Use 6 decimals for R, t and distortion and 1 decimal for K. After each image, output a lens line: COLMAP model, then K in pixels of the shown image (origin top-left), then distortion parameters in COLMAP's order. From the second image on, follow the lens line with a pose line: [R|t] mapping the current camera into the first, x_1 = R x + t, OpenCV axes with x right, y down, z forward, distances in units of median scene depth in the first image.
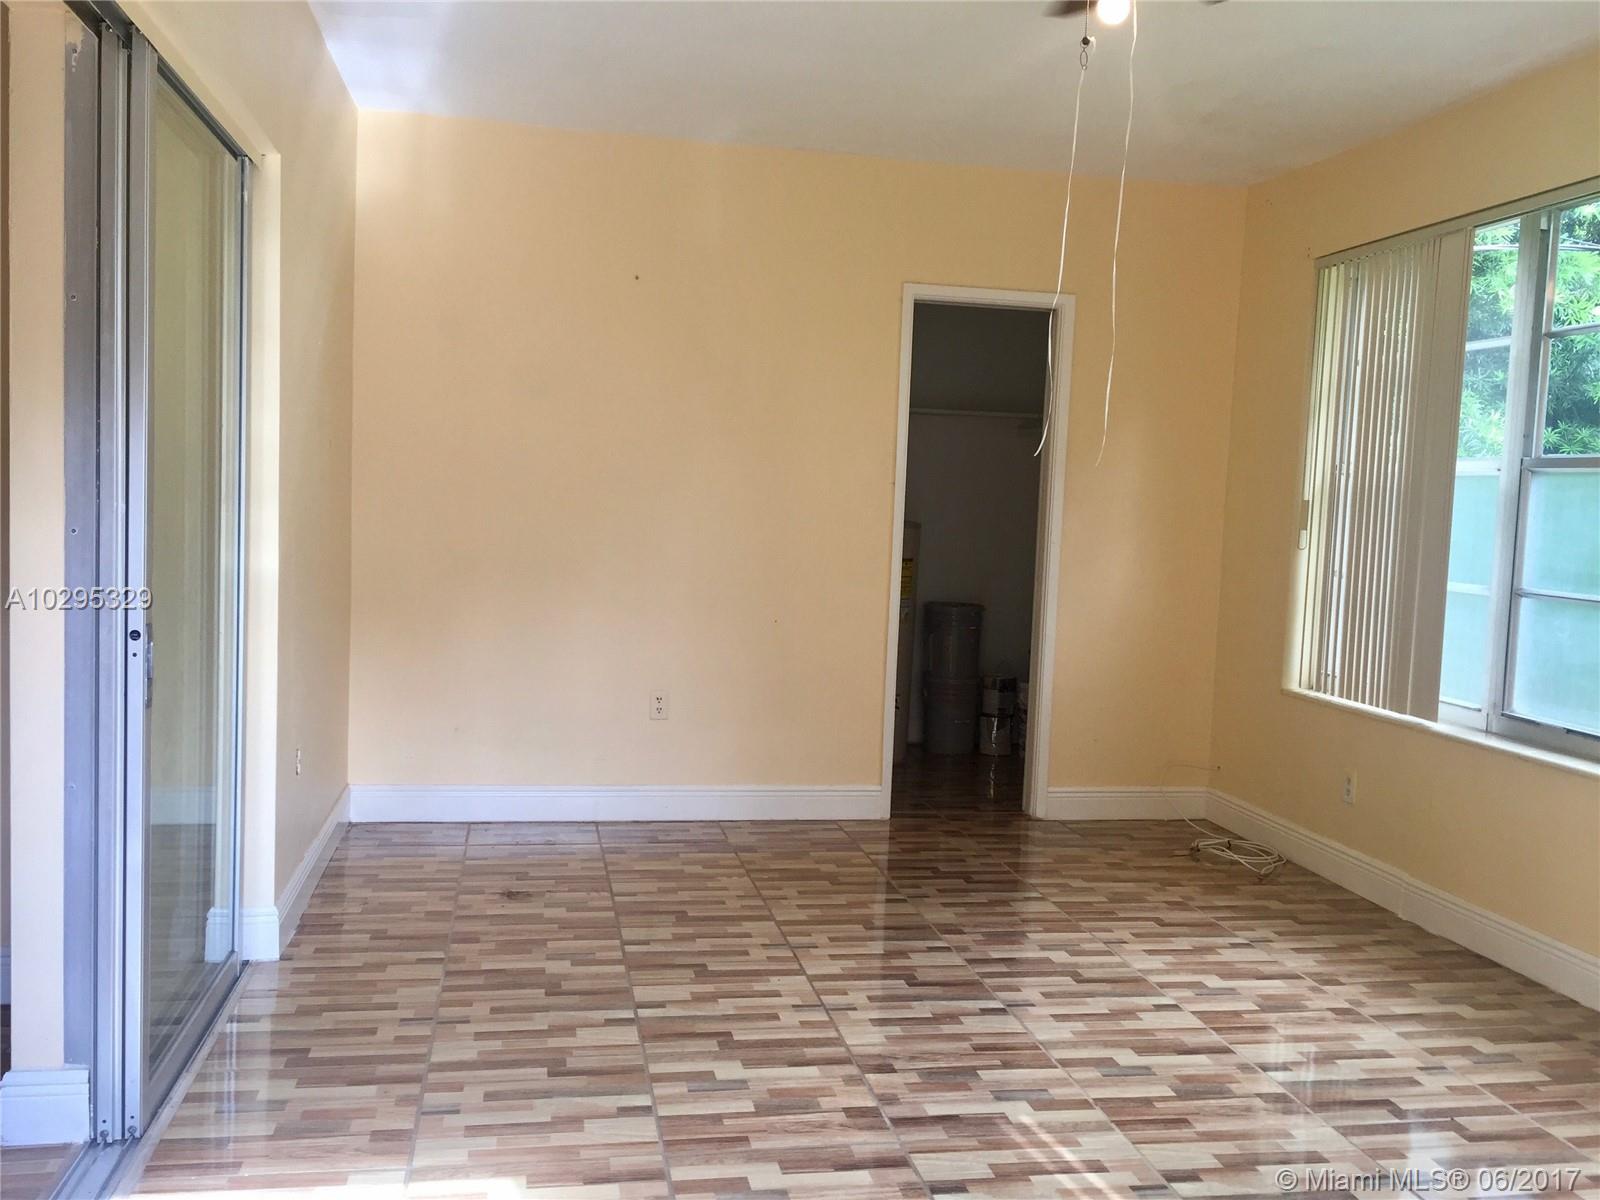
lens RADIAL K [[1356.0, 0, 790.2], [0, 1356.0, 601.8], [0, 0, 1]] dist [0.064115, -0.064635]
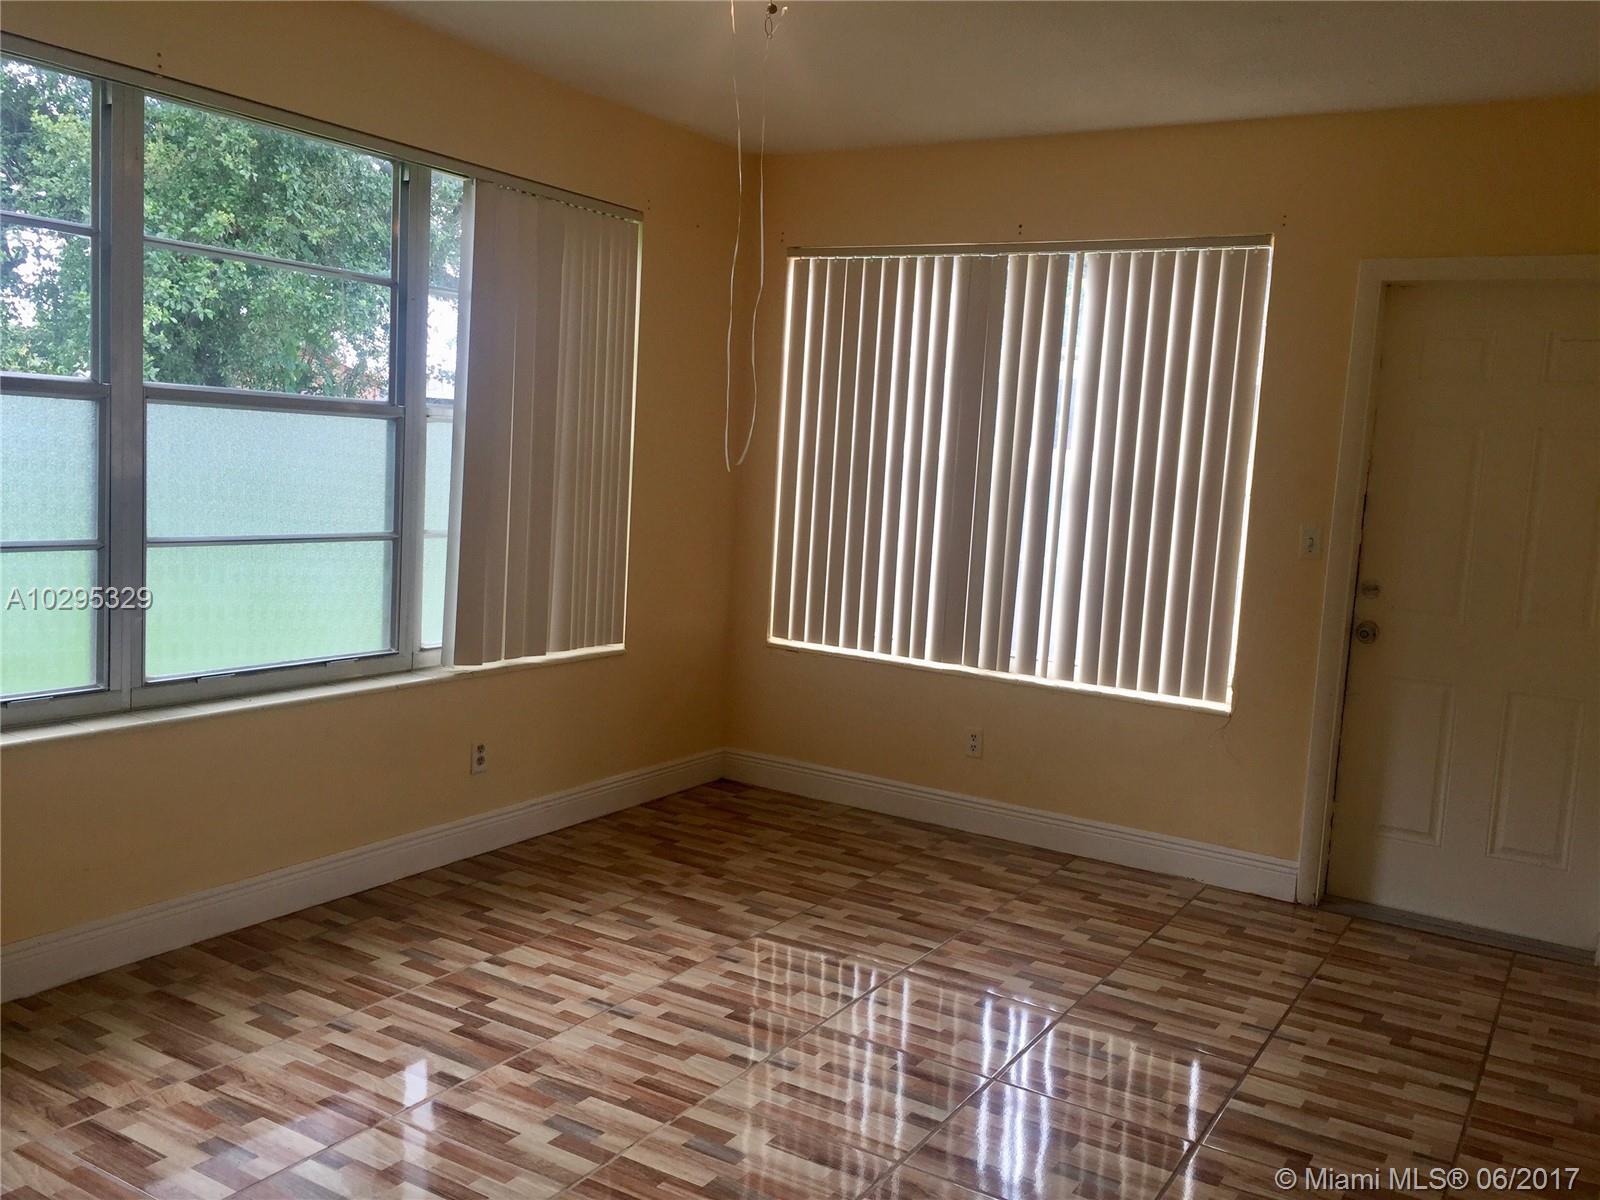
lens RADIAL K [[1356.0, 0, 809.5], [0, 1356.0, 606.5], [0, 0, 1]] dist [0.064115, -0.064635]
pose [[-0.741285, -0.162378, 0.651252, -0.426184], [-0.043827, 0.979934, 0.194443, -0.188833], [-0.669758, 0.115595, -0.733527, 1.590081]]
